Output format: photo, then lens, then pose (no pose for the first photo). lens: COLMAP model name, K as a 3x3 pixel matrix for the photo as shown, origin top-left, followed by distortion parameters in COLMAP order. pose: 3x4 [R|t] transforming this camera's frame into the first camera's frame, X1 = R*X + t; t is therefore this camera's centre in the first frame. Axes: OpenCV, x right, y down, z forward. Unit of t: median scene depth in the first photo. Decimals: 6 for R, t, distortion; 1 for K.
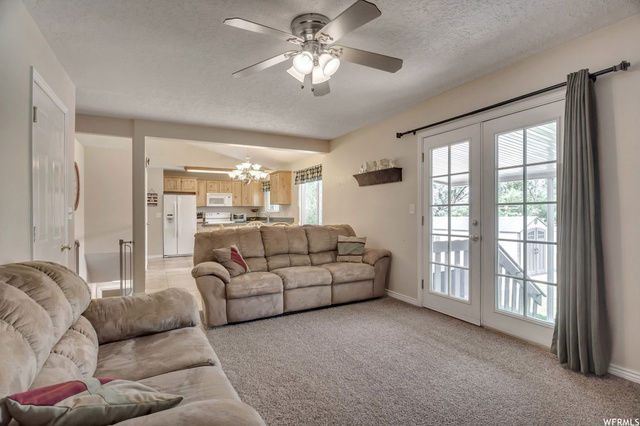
lens RADIAL K [[308.4, 0, 311.0], [0, 308.4, 215.1], [0, 0, 1]] dist [-0.000899, -0.000067]
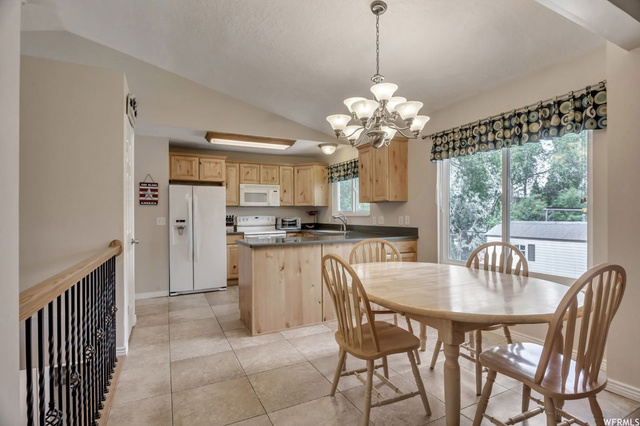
lens RADIAL K [[320.0, 0, 317.8], [0, 320.0, 220.1], [0, 0, 1]] dist [-0.000397, 0.000041]
pose [[0.999959, 0.000255, -0.008998, -0.180275], [-0.000200, 0.999981, 0.006130, -0.004577], [0.008999, -0.006127, 0.999941, 0.373028]]
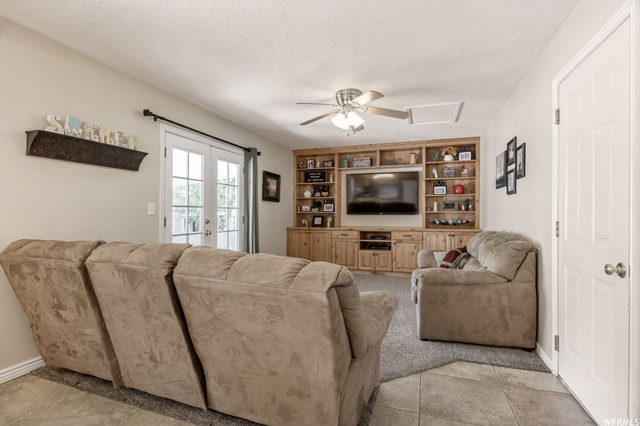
lens RADIAL K [[311.6, 0, 320.0], [0, 311.6, 213.0], [0, 0, 1]] dist [0.000715, 0.000078]
pose [[-0.699932, 0.001455, 0.714208, -2.546682], [0.003313, 0.999994, 0.001210, -0.033907], [-0.714202, 0.003213, -0.699932, 5.494109]]
